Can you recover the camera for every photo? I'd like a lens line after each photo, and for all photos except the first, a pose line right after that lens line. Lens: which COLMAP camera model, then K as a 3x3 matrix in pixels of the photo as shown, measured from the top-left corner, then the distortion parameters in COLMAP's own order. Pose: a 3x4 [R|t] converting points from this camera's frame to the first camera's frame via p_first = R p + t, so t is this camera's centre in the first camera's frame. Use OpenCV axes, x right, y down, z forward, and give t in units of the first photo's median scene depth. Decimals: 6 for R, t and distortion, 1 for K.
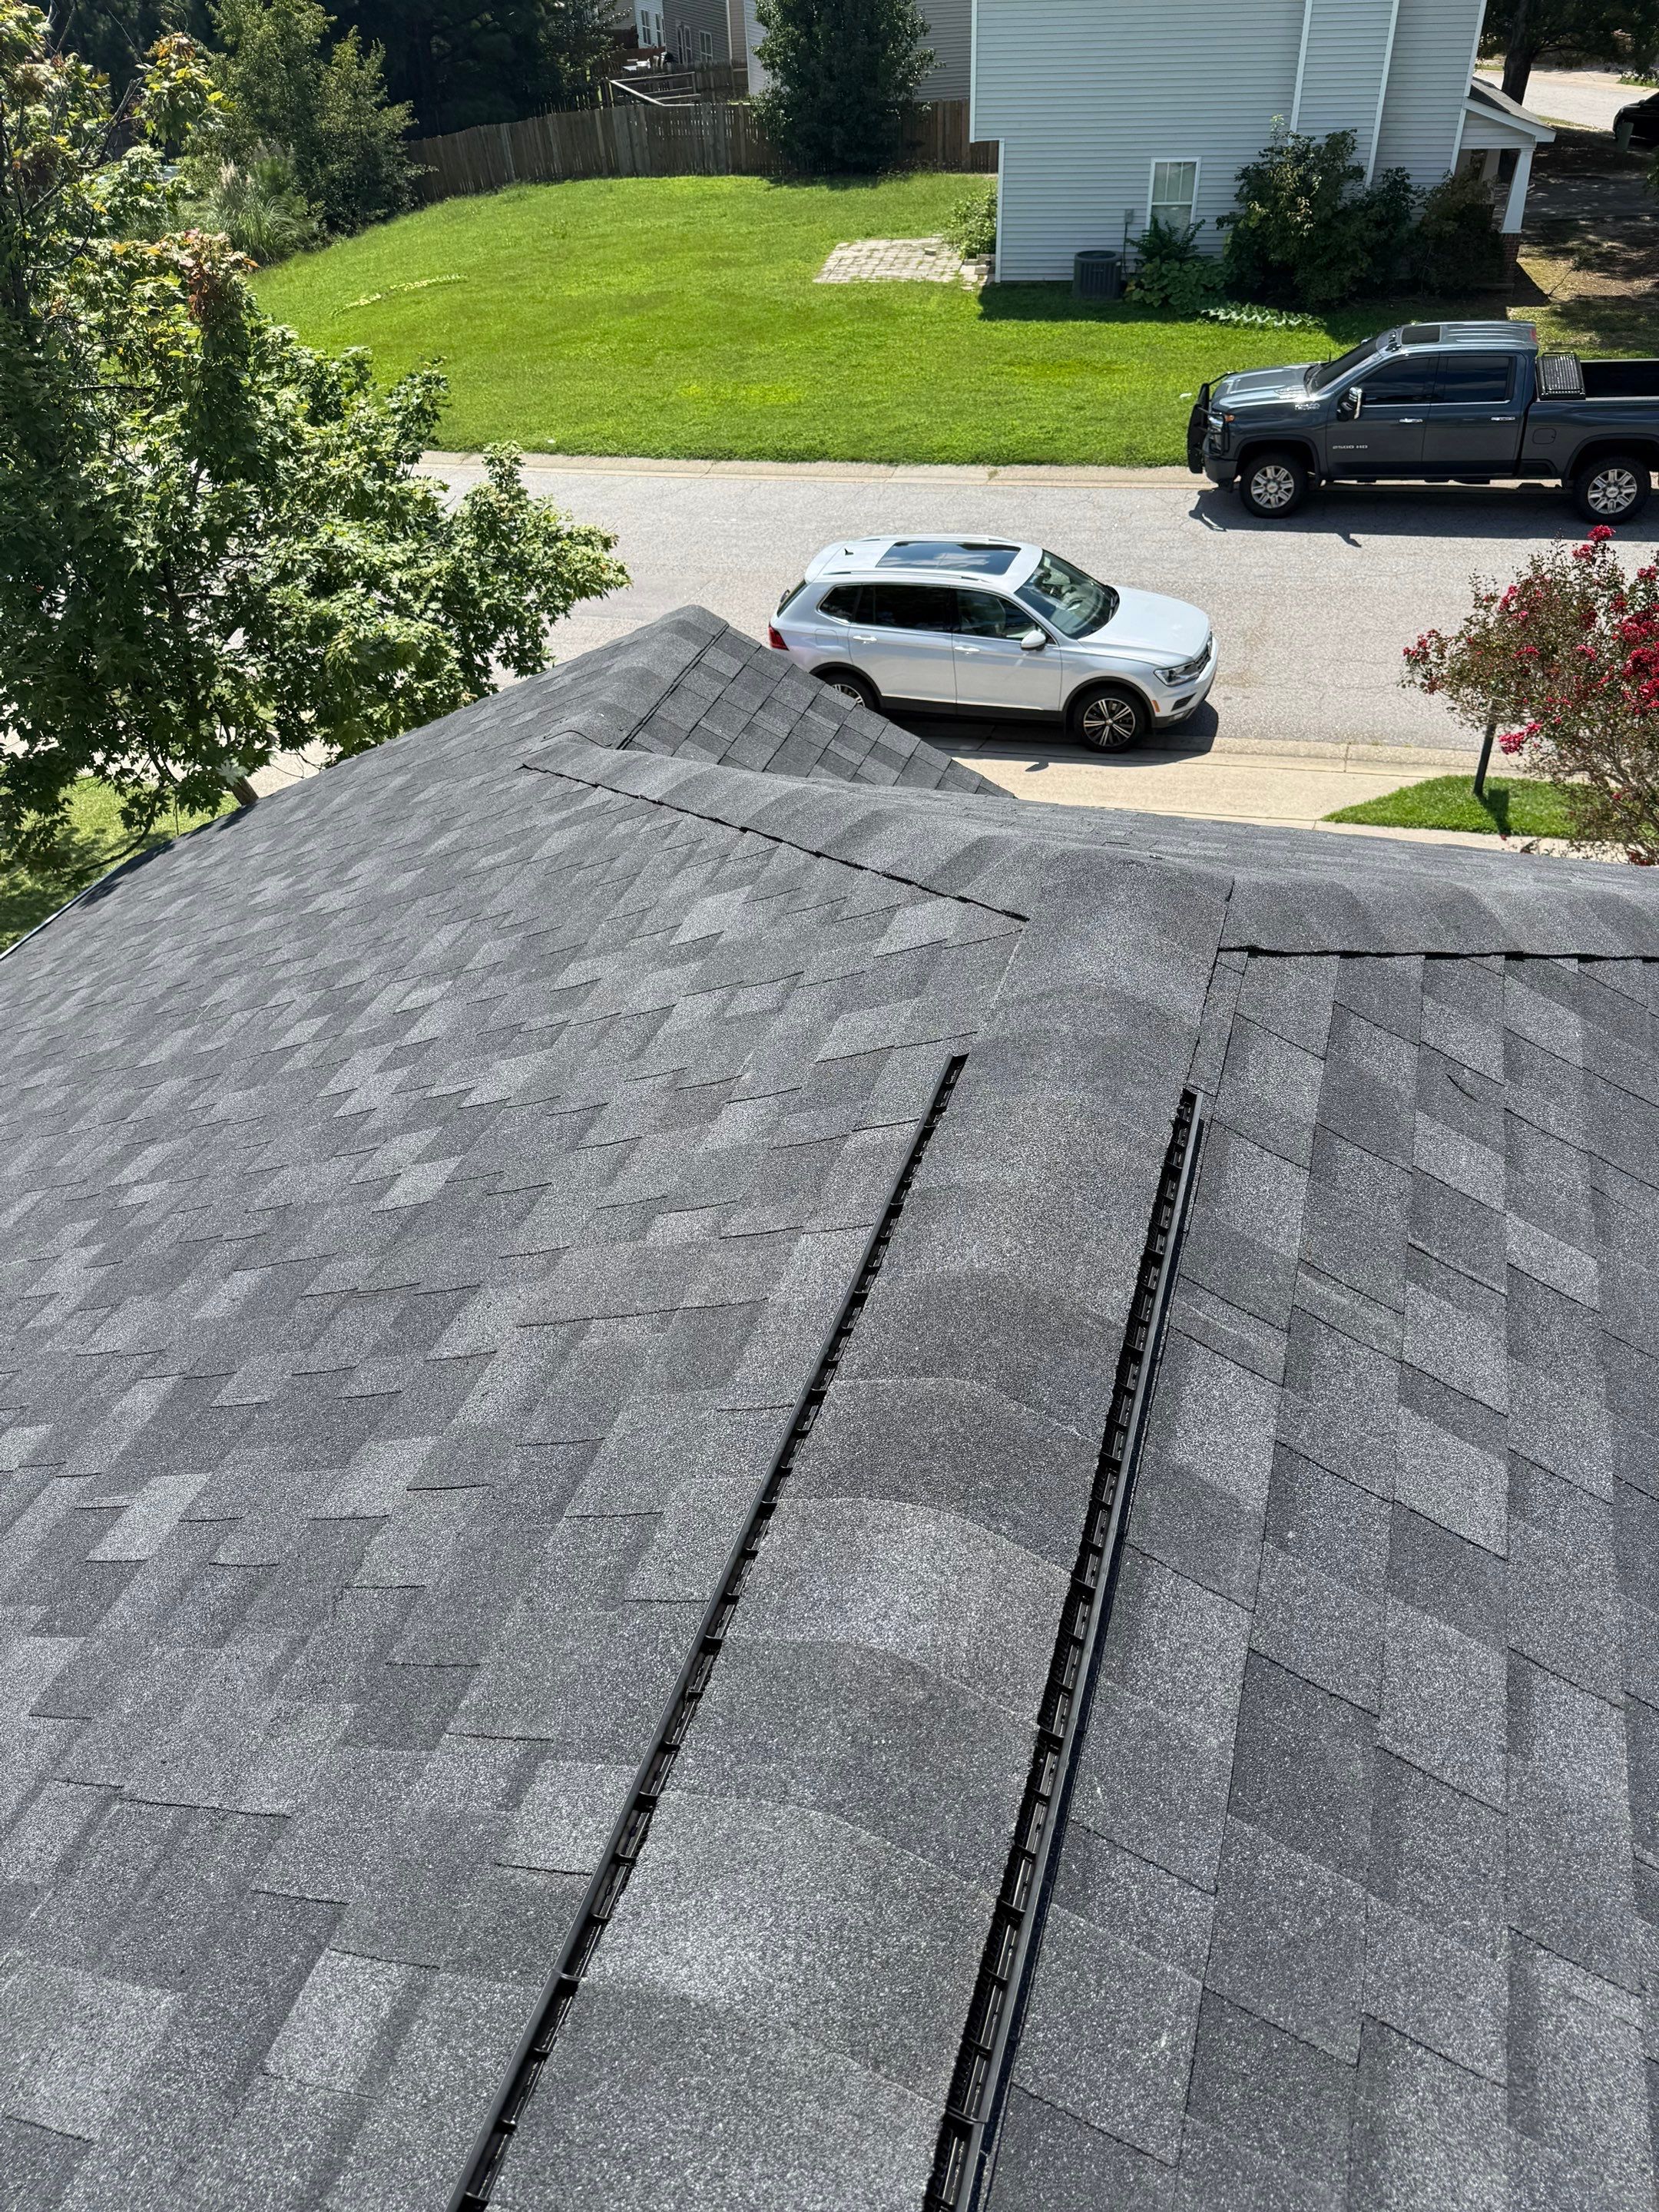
lens RADIAL K [[1561.5, 0, 819.1], [0, 1561.5, 1103.3], [0, 0, 1]] dist [0.018035, -0.016749]
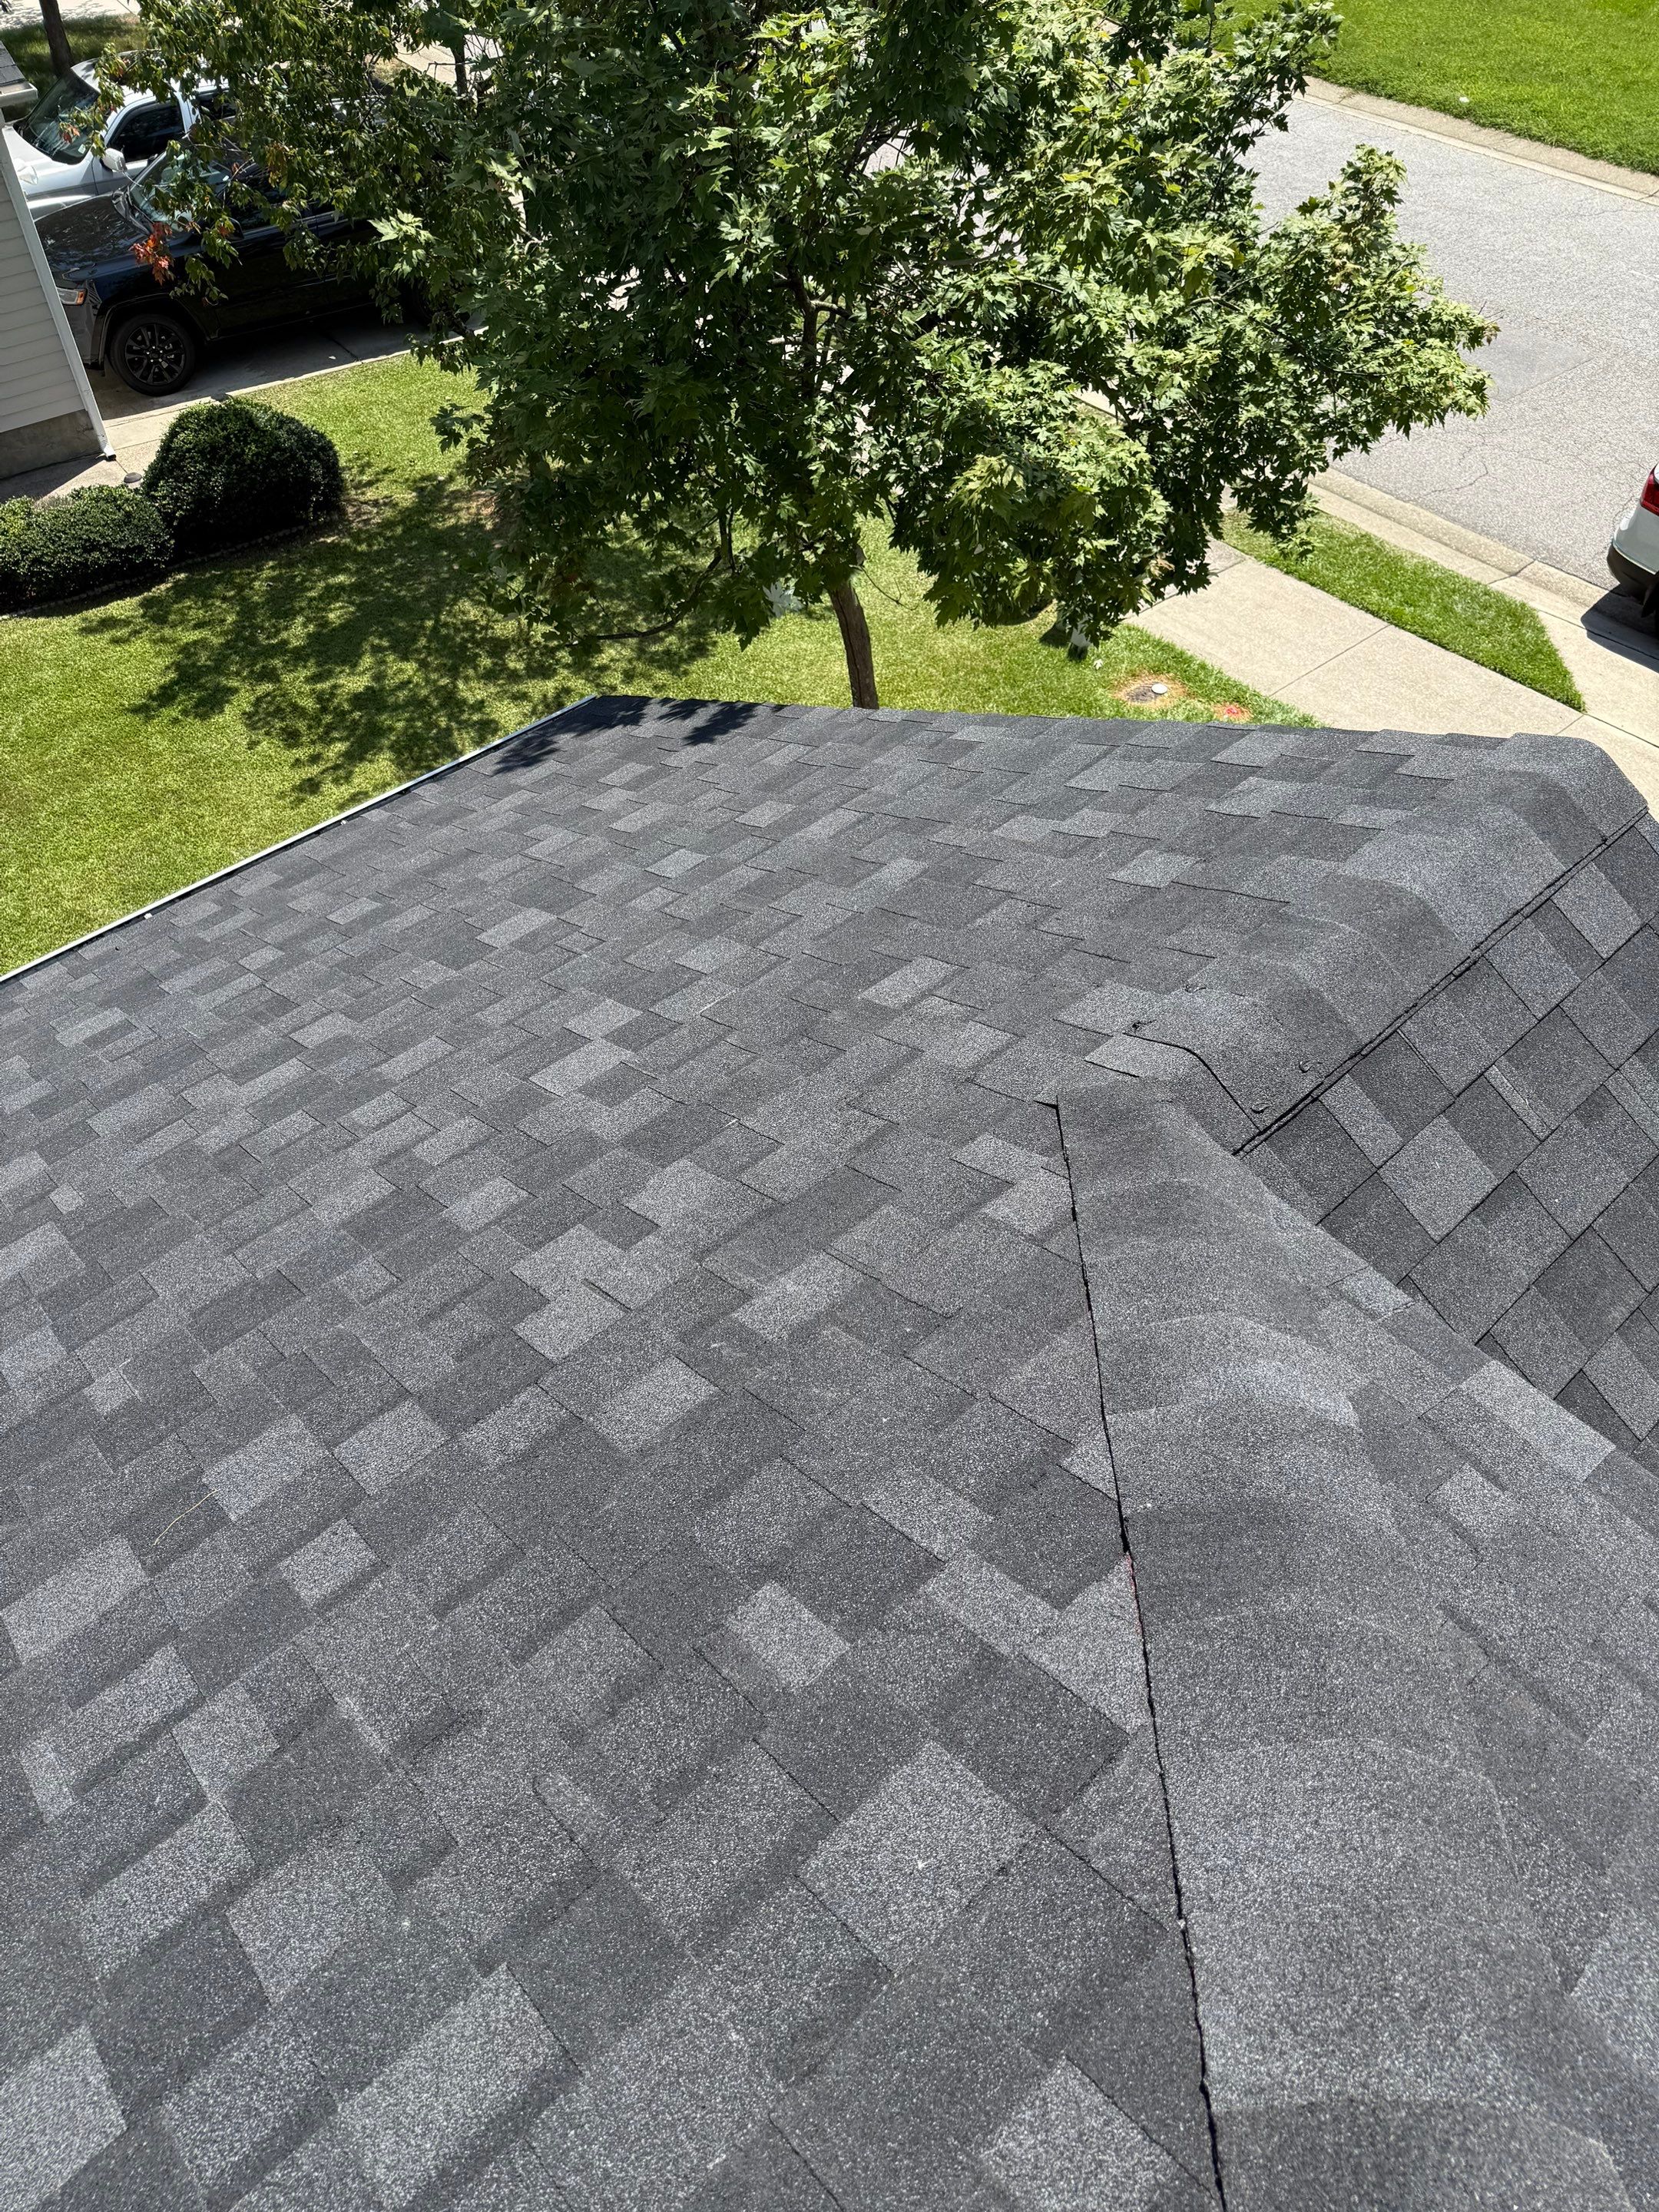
lens RADIAL K [[1527.1, 0, 829.5], [0, 1527.1, 1106.0], [0, 0, 1]] dist [0.017958, -0.034120]
pose [[0.867611, 0.411915, -0.278526, -0.080445], [-0.341147, 0.900620, 0.269261, -0.202257], [0.361759, -0.138596, 0.921912, 0.365552]]
